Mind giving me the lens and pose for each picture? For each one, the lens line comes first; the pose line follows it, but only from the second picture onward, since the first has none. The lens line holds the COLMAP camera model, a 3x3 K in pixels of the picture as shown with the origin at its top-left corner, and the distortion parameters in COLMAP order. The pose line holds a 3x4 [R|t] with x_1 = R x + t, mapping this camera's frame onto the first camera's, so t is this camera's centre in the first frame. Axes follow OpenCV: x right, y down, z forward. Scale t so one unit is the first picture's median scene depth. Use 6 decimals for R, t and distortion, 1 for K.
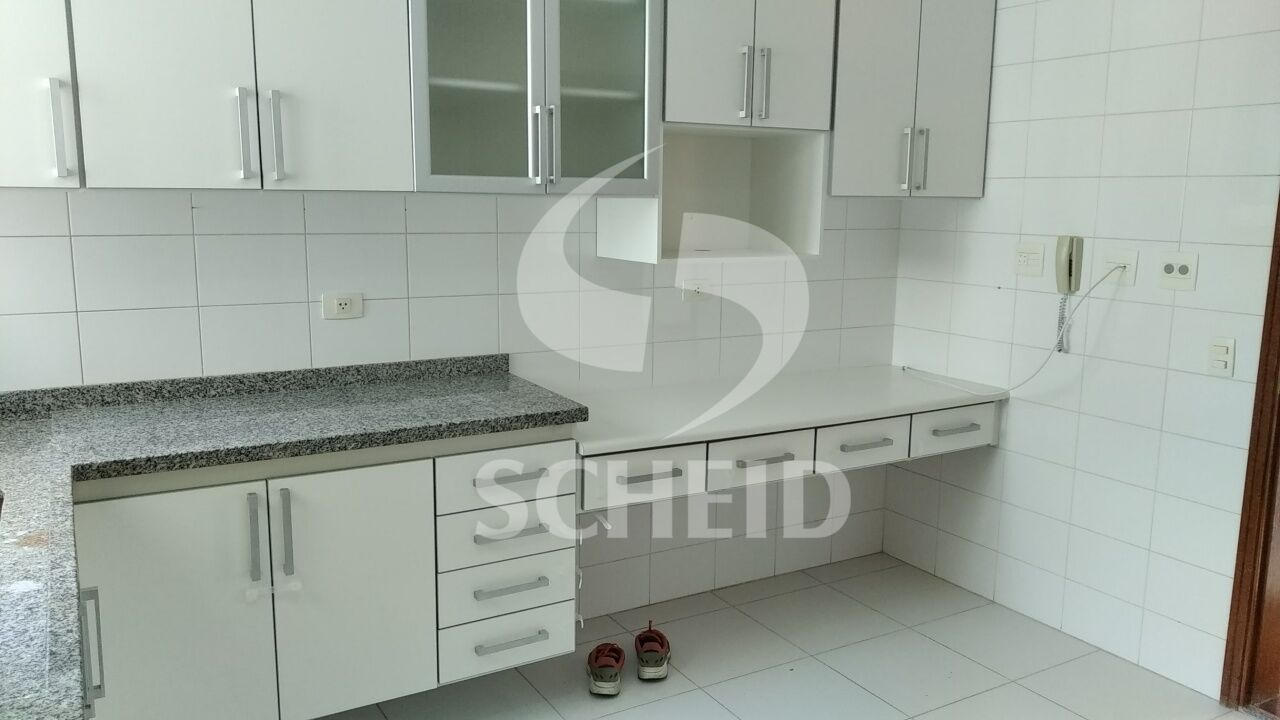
lens RADIAL K [[983.9, 0, 640.0], [0, 983.9, 360.0], [0, 0, 1]] dist [0.065909, -0.115650]
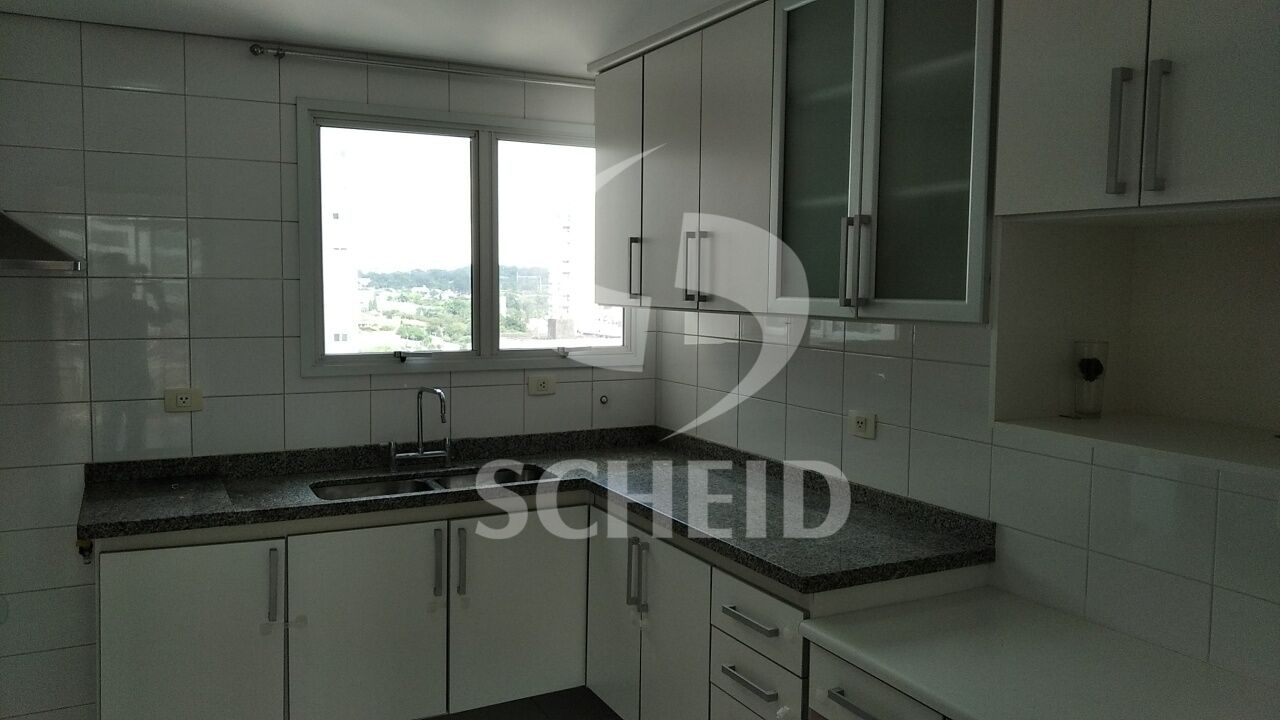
lens RADIAL K [[983.9, 0, 640.0], [0, 983.9, 360.0], [0, 0, 1]] dist [0.065909, -0.115650]
pose [[-0.059734, 0.067674, -0.995918, 0.738098], [-0.177227, 0.981130, 0.077299, -0.163068], [0.982356, 0.181121, -0.046613, 0.848961]]
